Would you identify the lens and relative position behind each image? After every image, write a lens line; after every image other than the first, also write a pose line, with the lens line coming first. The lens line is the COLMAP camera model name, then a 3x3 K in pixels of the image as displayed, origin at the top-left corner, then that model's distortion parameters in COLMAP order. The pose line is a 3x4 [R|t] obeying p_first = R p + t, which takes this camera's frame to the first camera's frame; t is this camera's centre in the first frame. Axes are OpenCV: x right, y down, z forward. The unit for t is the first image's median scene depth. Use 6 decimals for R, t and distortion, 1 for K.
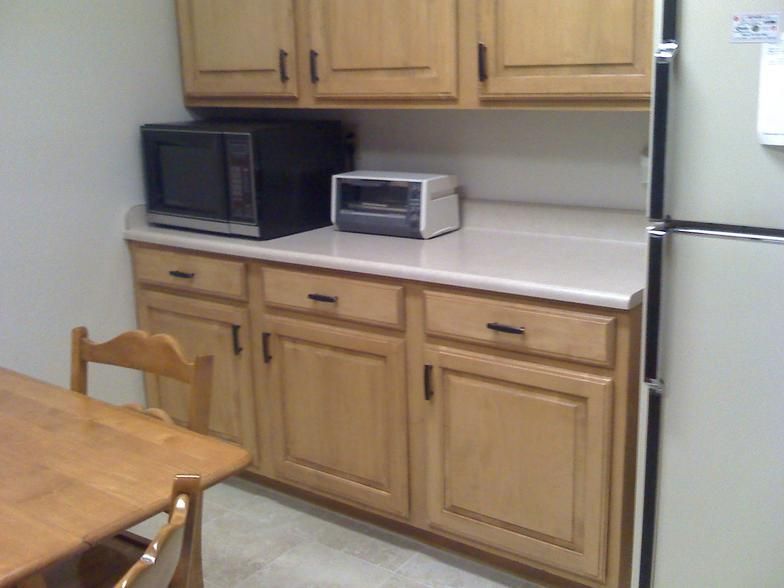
lens RADIAL K [[873.0, 0, 392.0], [0, 873.0, 294.0], [0, 0, 1]] dist [0.097787, -0.424740]
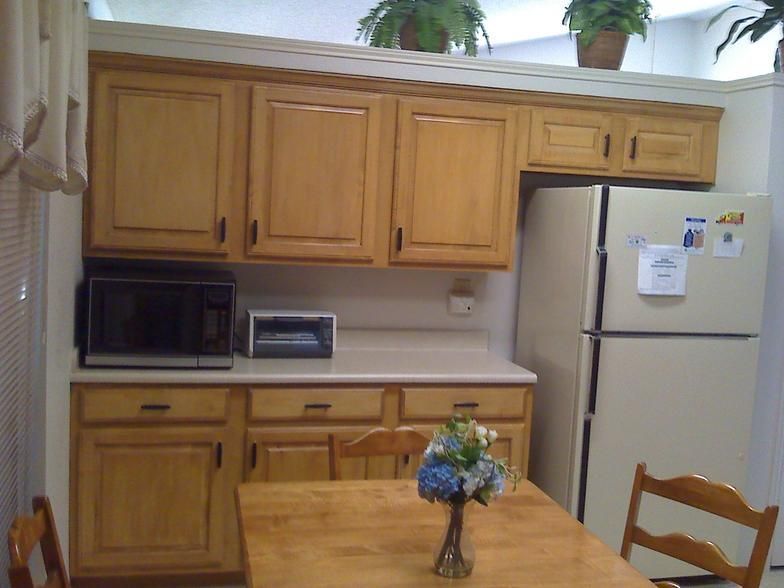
lens RADIAL K [[873.0, 0, 392.0], [0, 873.0, 294.0], [0, 0, 1]] dist [0.097787, -0.424740]
pose [[0.646889, -0.017555, 0.762382, -0.963535], [0.122986, 0.989049, -0.081581, -0.039005], [-0.752602, 0.146536, 0.641964, 0.030385]]
